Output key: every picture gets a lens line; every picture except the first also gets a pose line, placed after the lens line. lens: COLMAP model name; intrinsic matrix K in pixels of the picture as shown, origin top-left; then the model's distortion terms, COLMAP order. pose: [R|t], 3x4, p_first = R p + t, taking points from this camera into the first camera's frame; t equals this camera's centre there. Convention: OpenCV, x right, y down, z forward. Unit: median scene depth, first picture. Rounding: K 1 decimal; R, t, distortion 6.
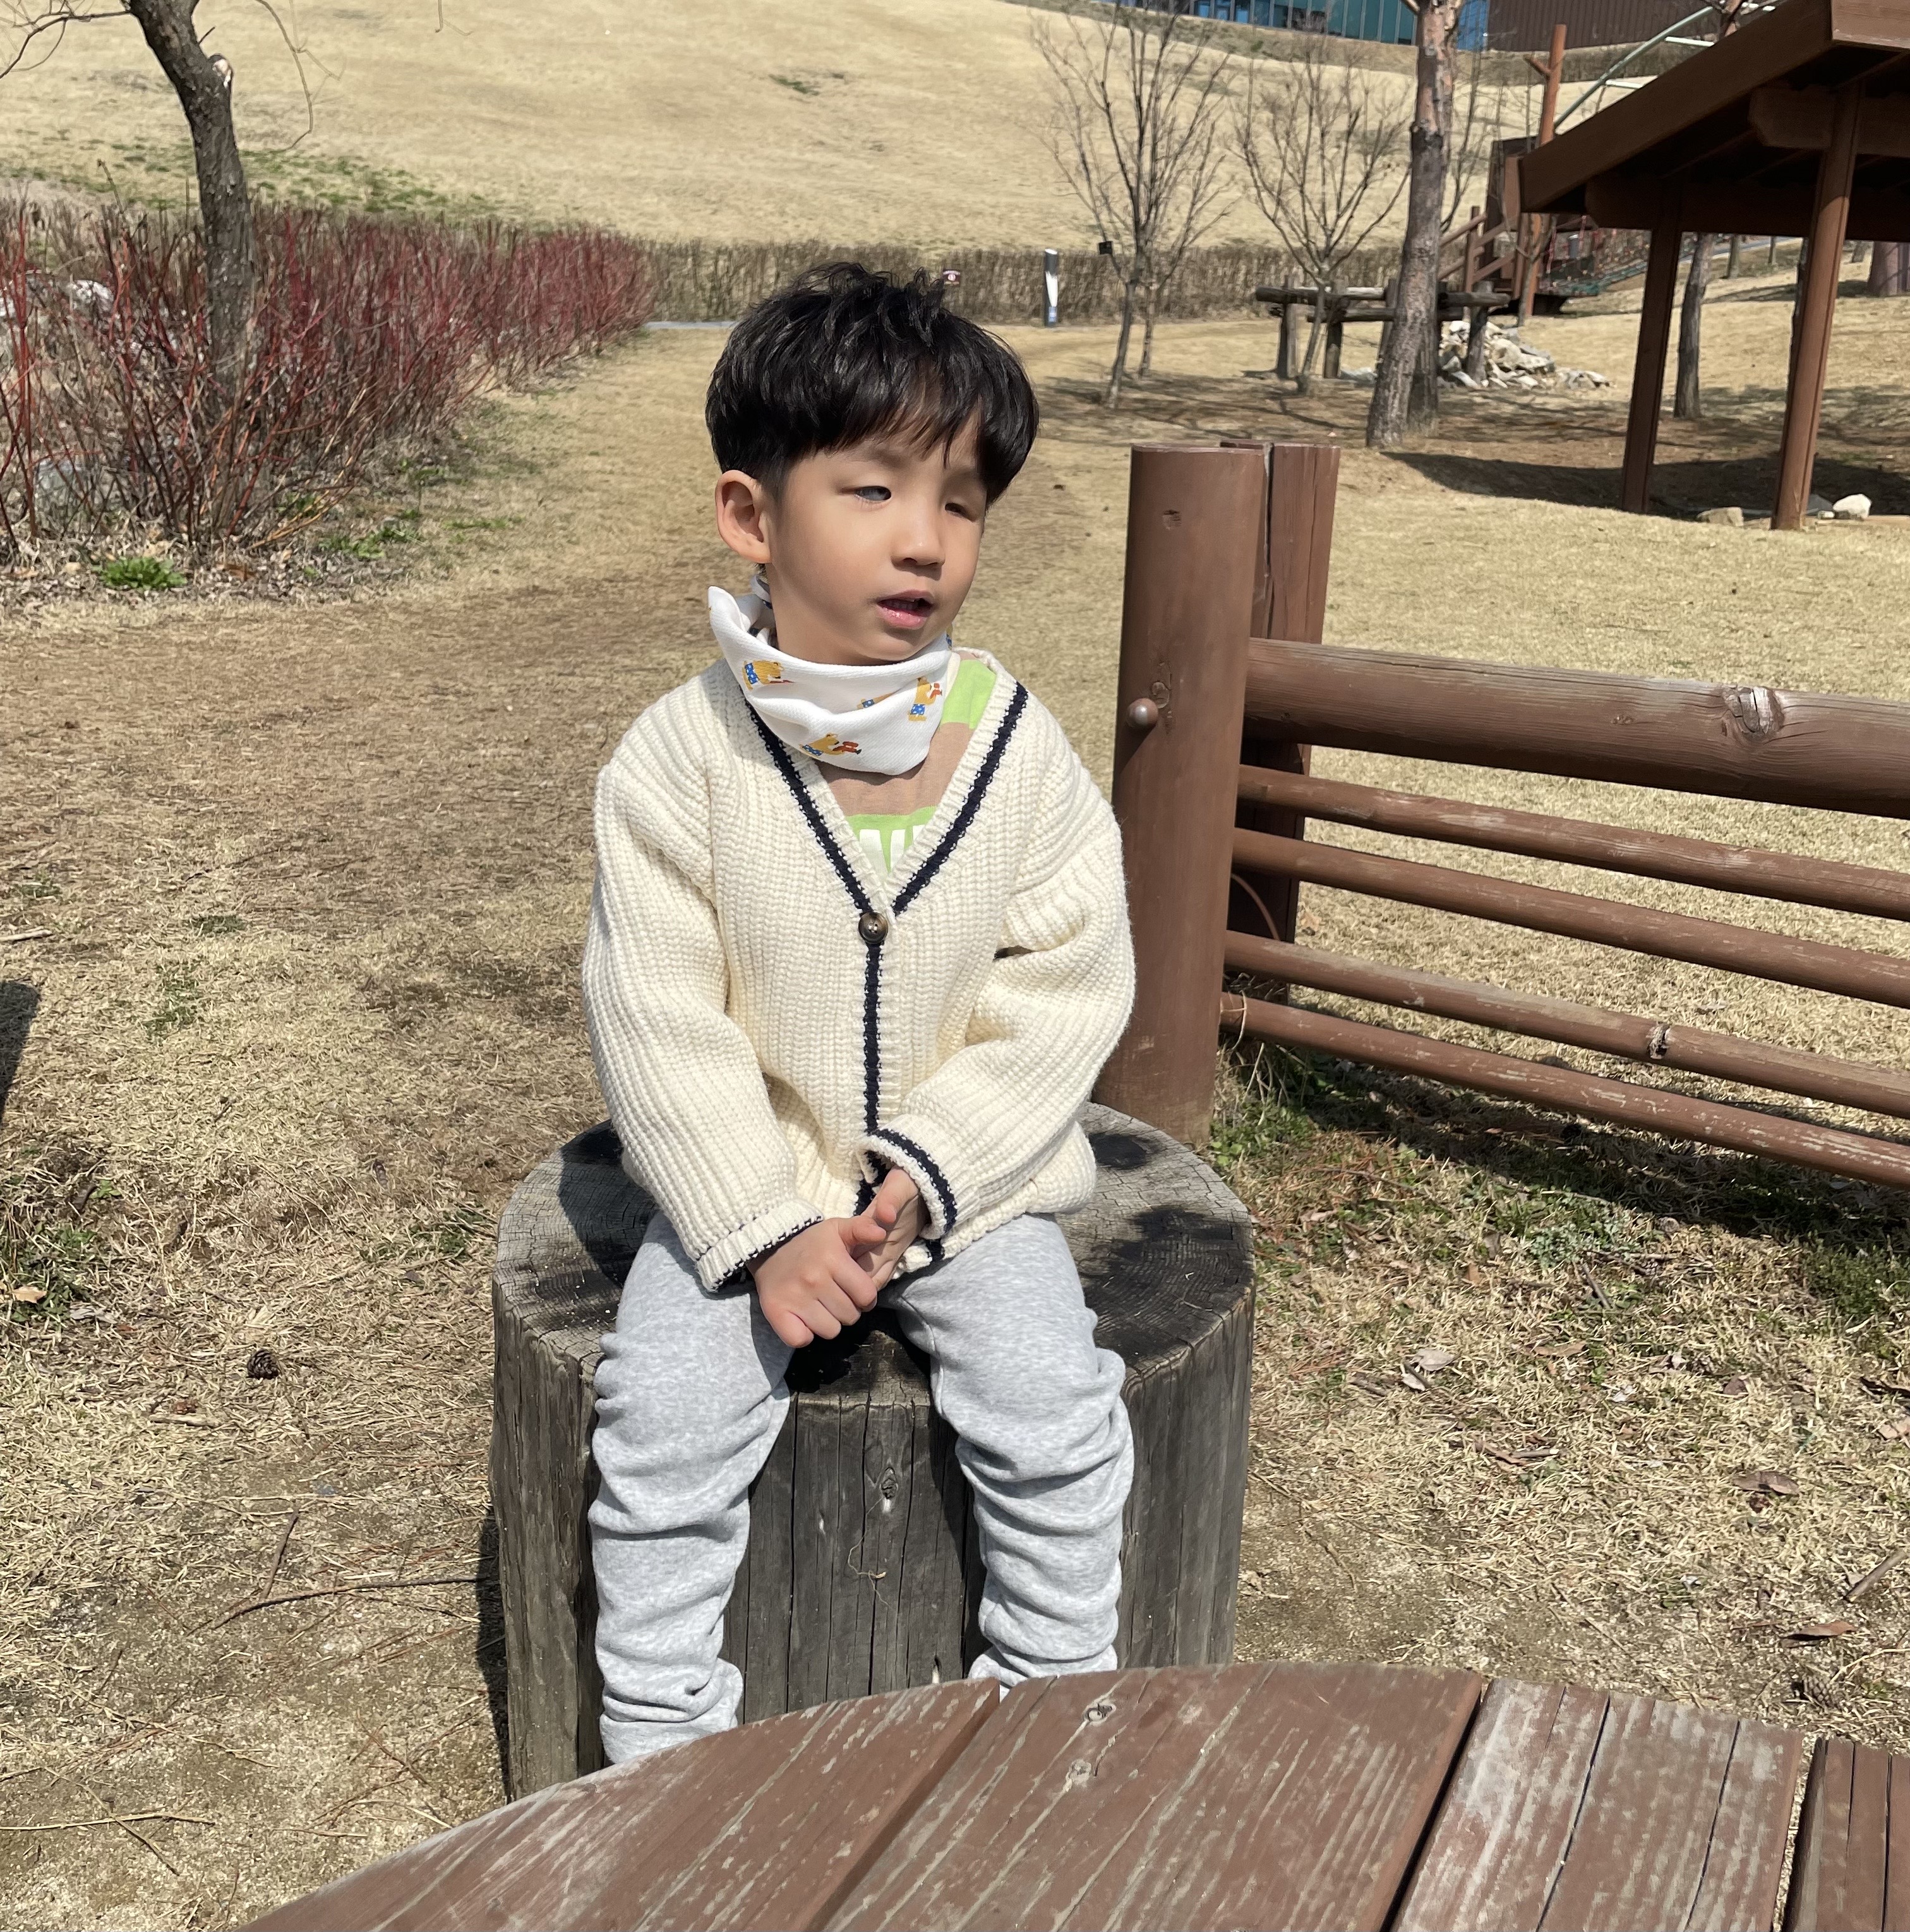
lens RADIAL K [[1966.1, 0, 965.0], [0, 1966.1, 922.2], [0, 0, 1]] dist [0.060464, -0.048817]
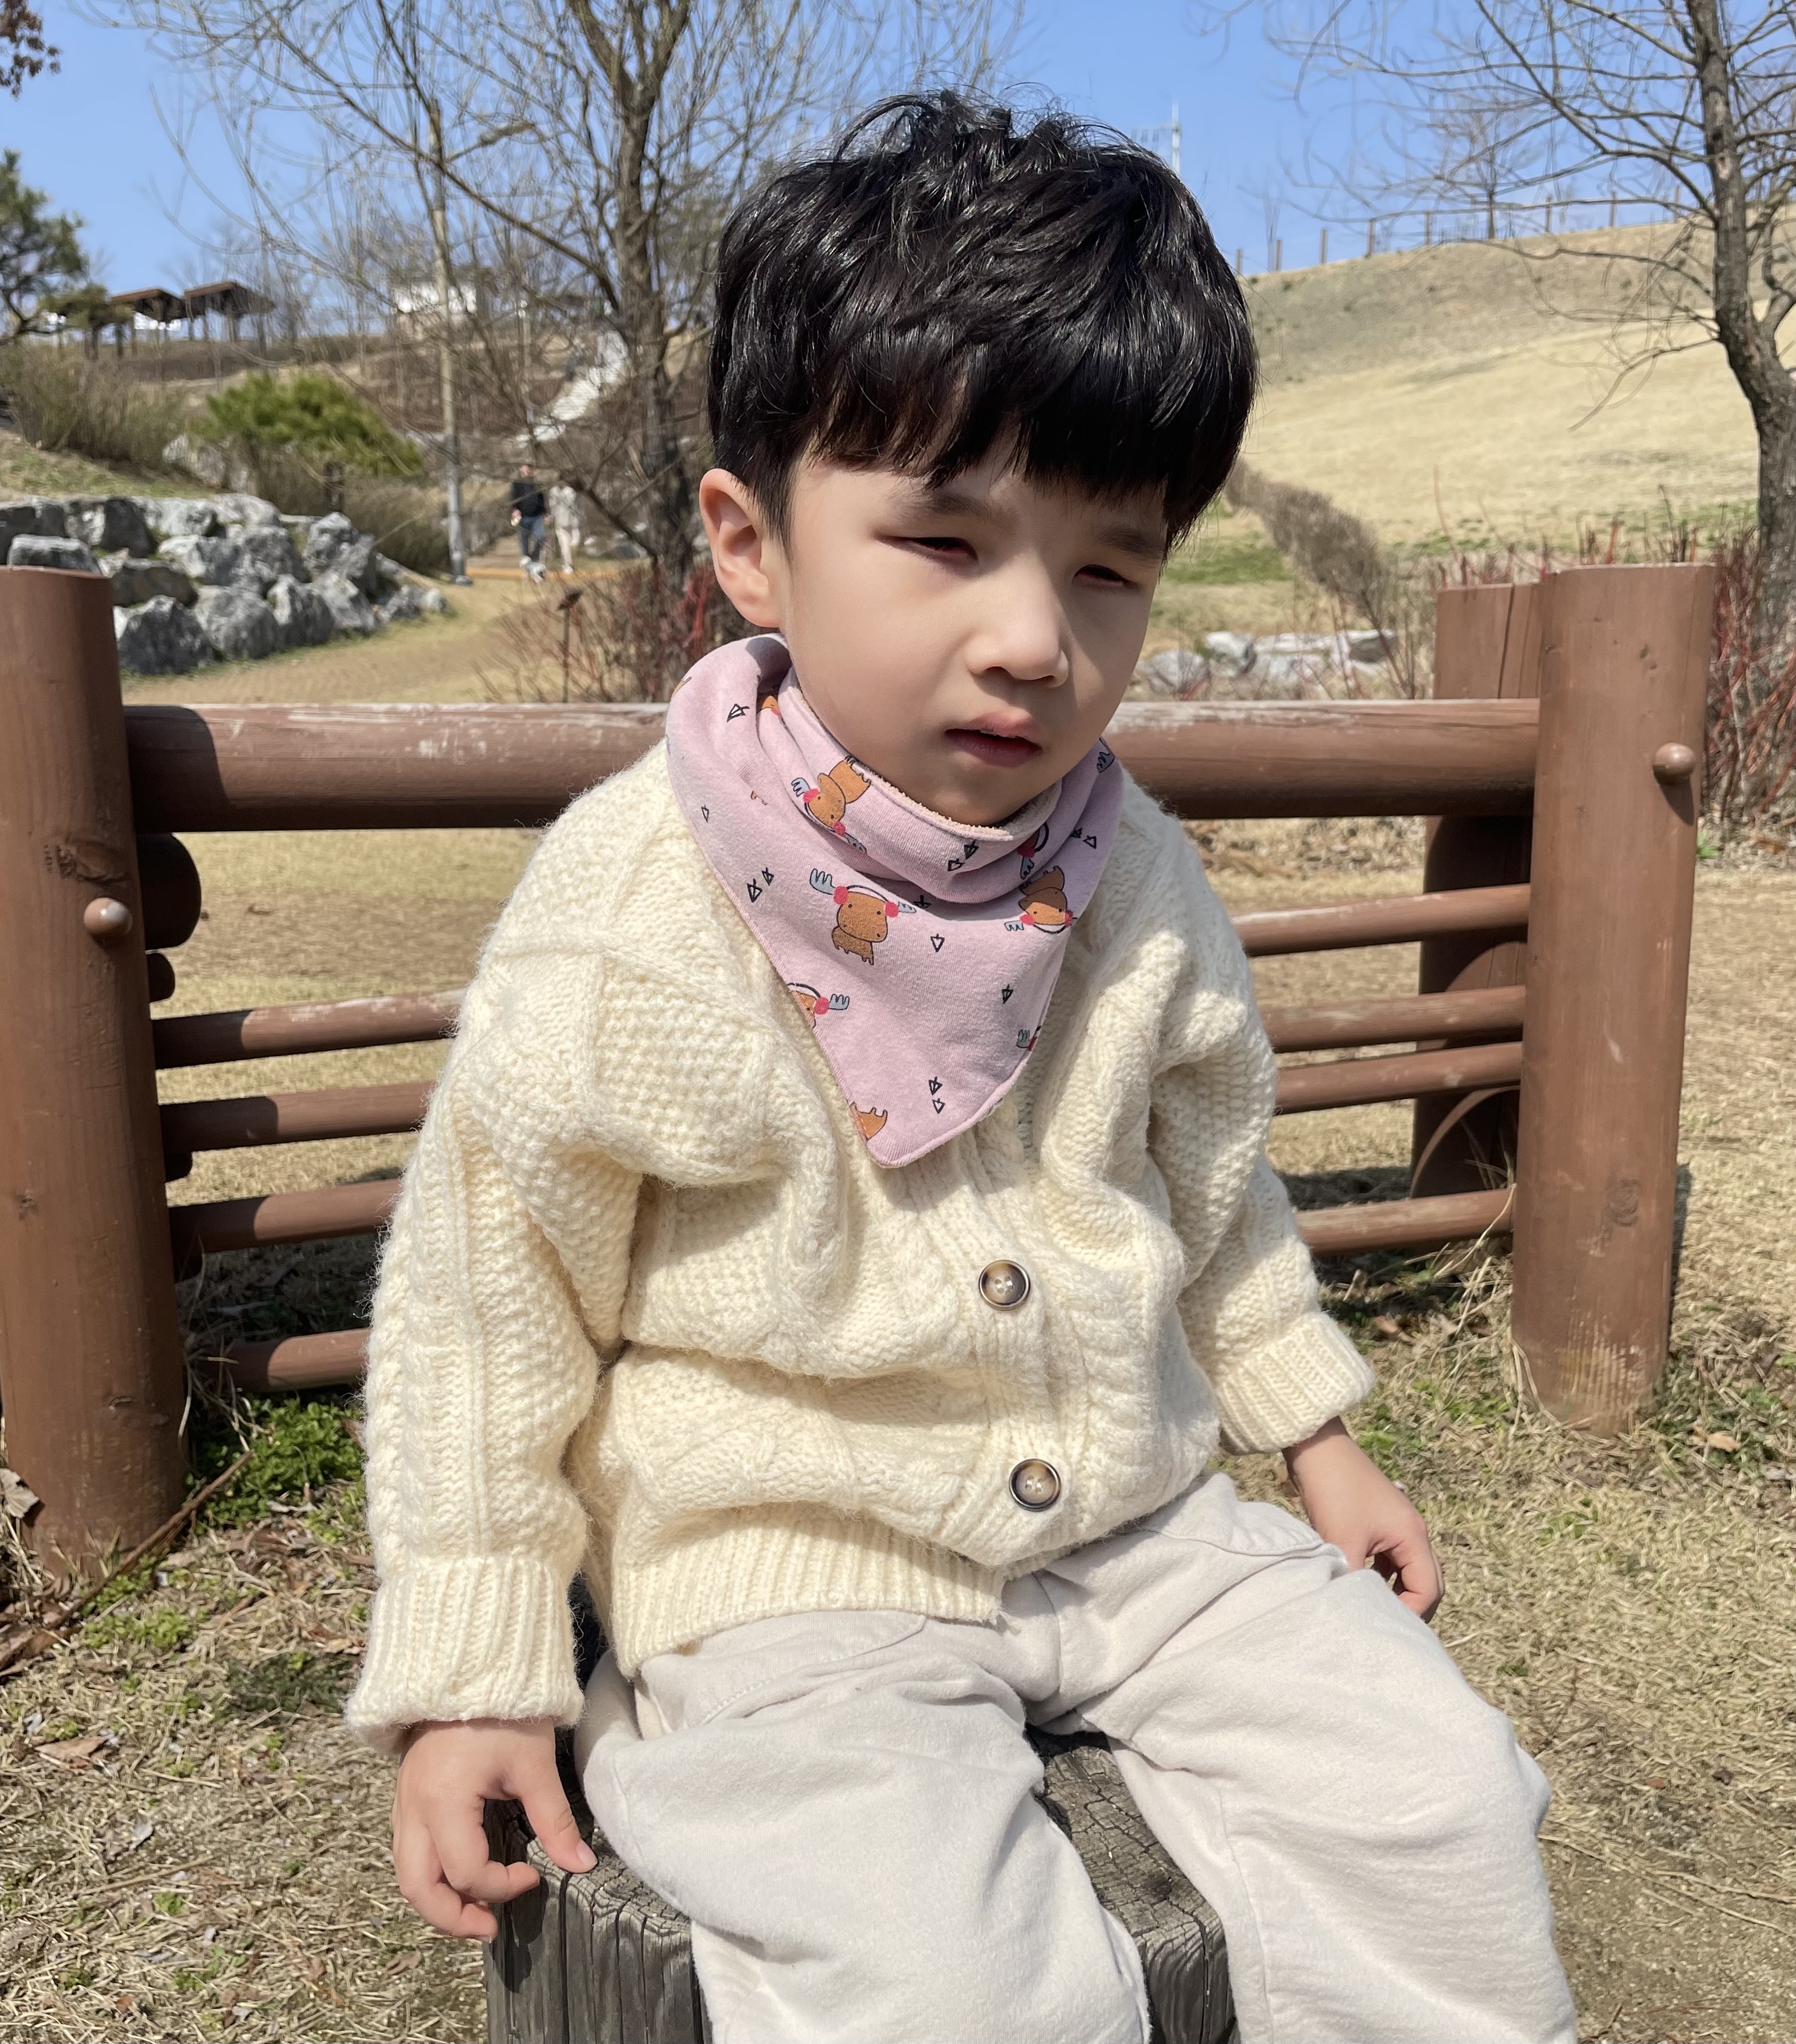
lens RADIAL K [[1877.2, 0, 912.2], [0, 1877.2, 1019.7], [0, 0, 1]] dist [0.085880, -0.112201]
pose [[0.758339, 0.058306, -0.649248, -0.162076], [-0.133402, 0.988793, -0.067018, 0.090278], [0.638064, 0.137434, 0.757619, -0.010028]]
